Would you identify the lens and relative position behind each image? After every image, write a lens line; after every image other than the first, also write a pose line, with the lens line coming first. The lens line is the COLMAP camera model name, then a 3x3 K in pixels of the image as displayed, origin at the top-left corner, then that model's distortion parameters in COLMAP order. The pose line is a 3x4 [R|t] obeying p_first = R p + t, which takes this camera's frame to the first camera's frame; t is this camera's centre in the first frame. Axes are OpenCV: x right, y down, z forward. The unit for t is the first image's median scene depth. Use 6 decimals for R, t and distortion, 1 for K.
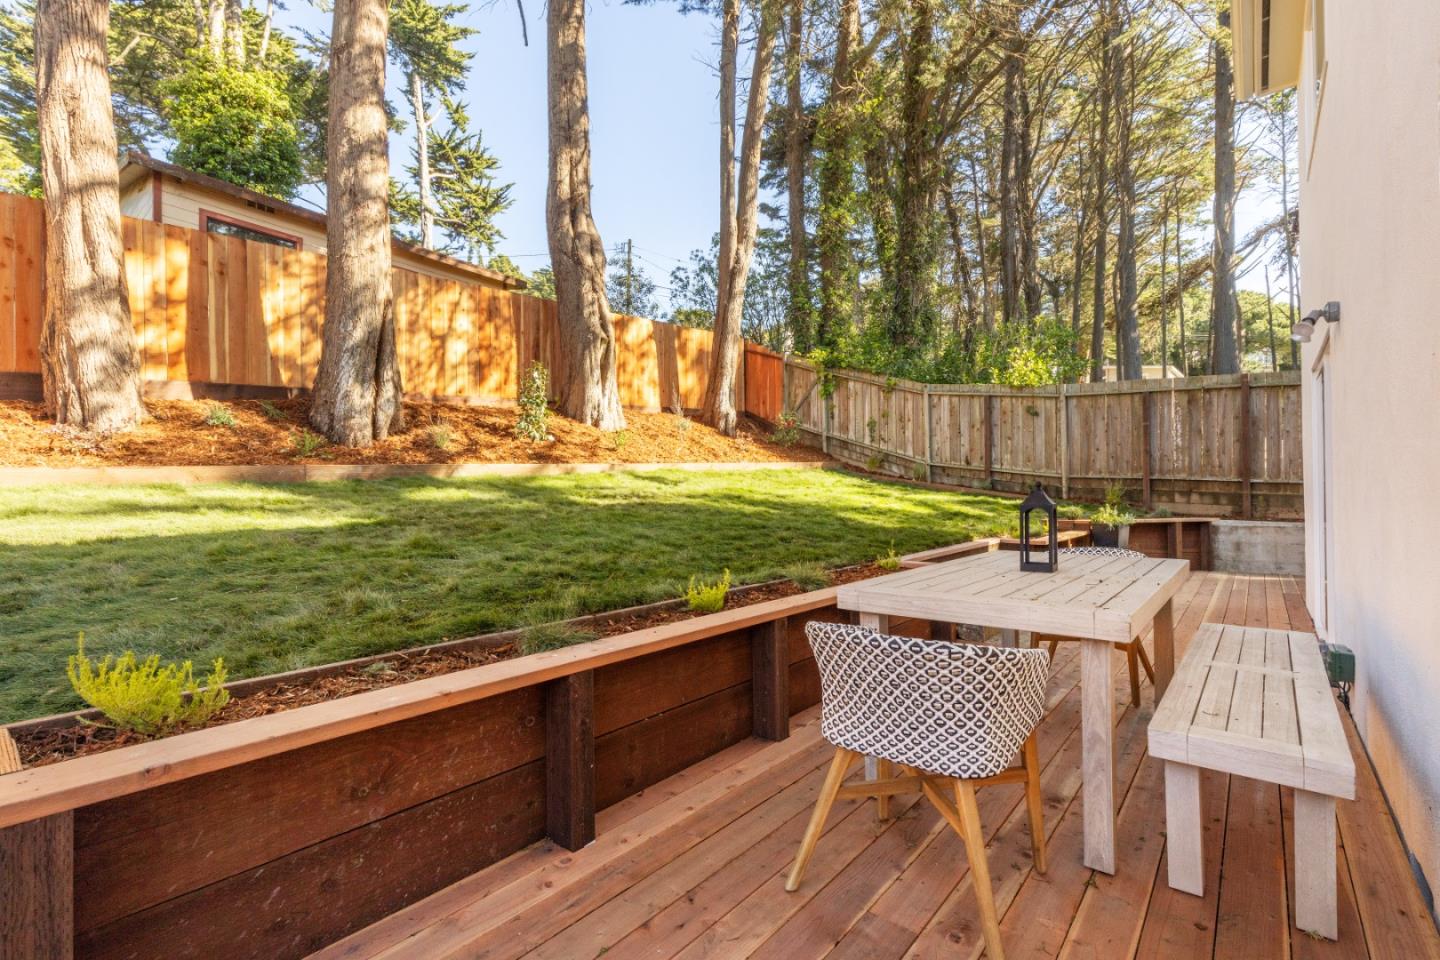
lens RADIAL K [[640.6, 0, 733.0], [0, 640.6, 483.5], [0, 0, 1]] dist [0.004061, -0.000171]
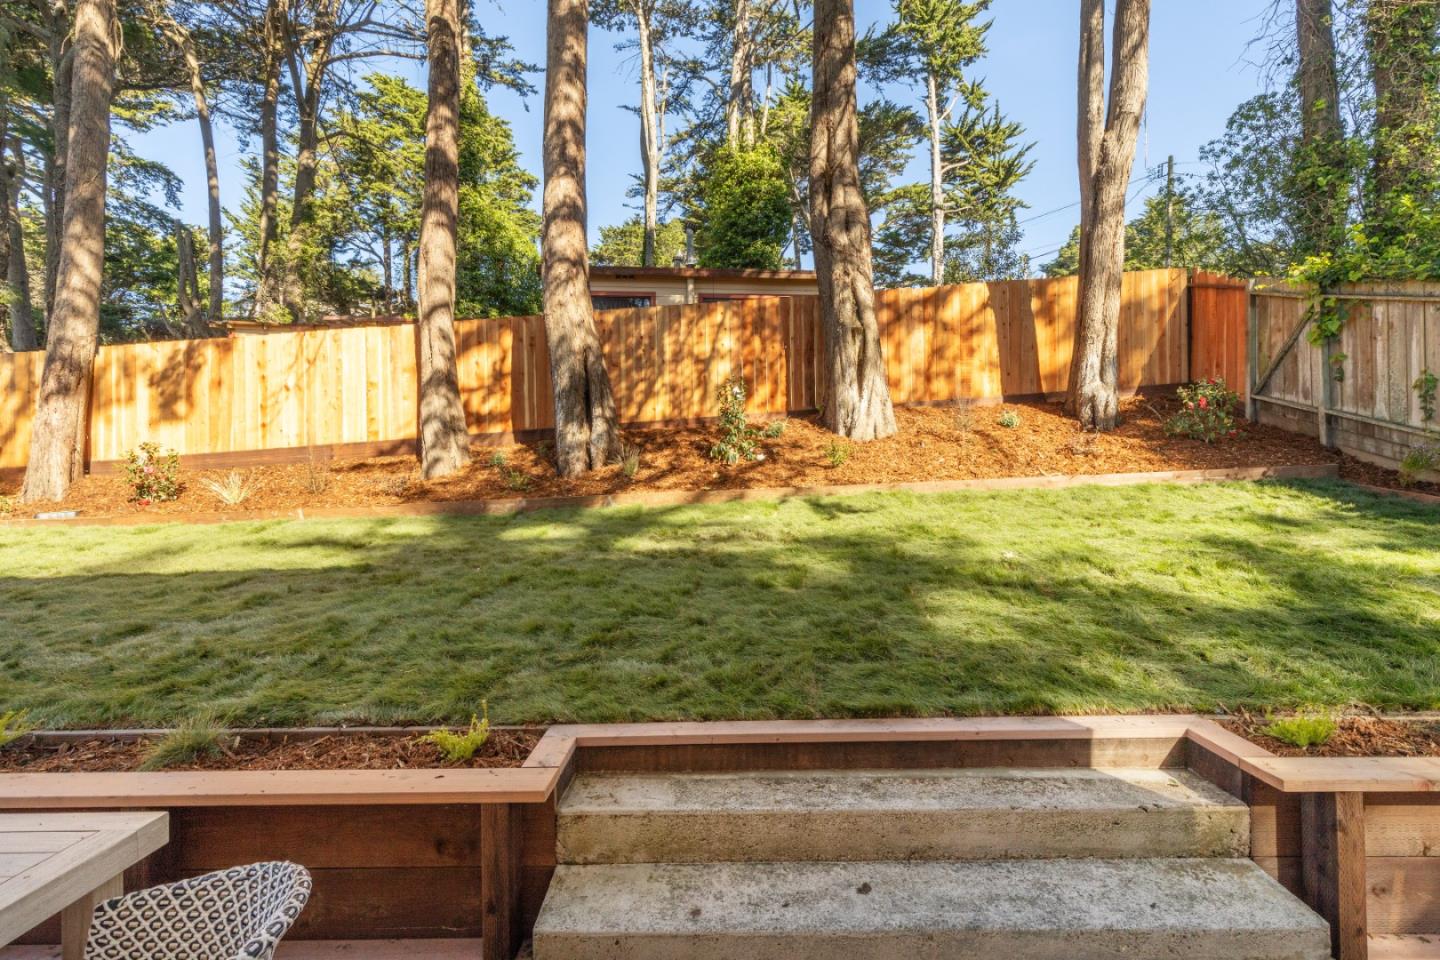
lens RADIAL K [[640.6, 0, 728.3], [0, 640.6, 487.4], [0, 0, 1]] dist [0.004061, -0.000171]
pose [[0.626249, 0.004878, -0.779608, 0.334780], [0.016003, 0.999689, 0.019111, -0.040204], [0.779459, -0.024445, 0.625976, 0.346766]]
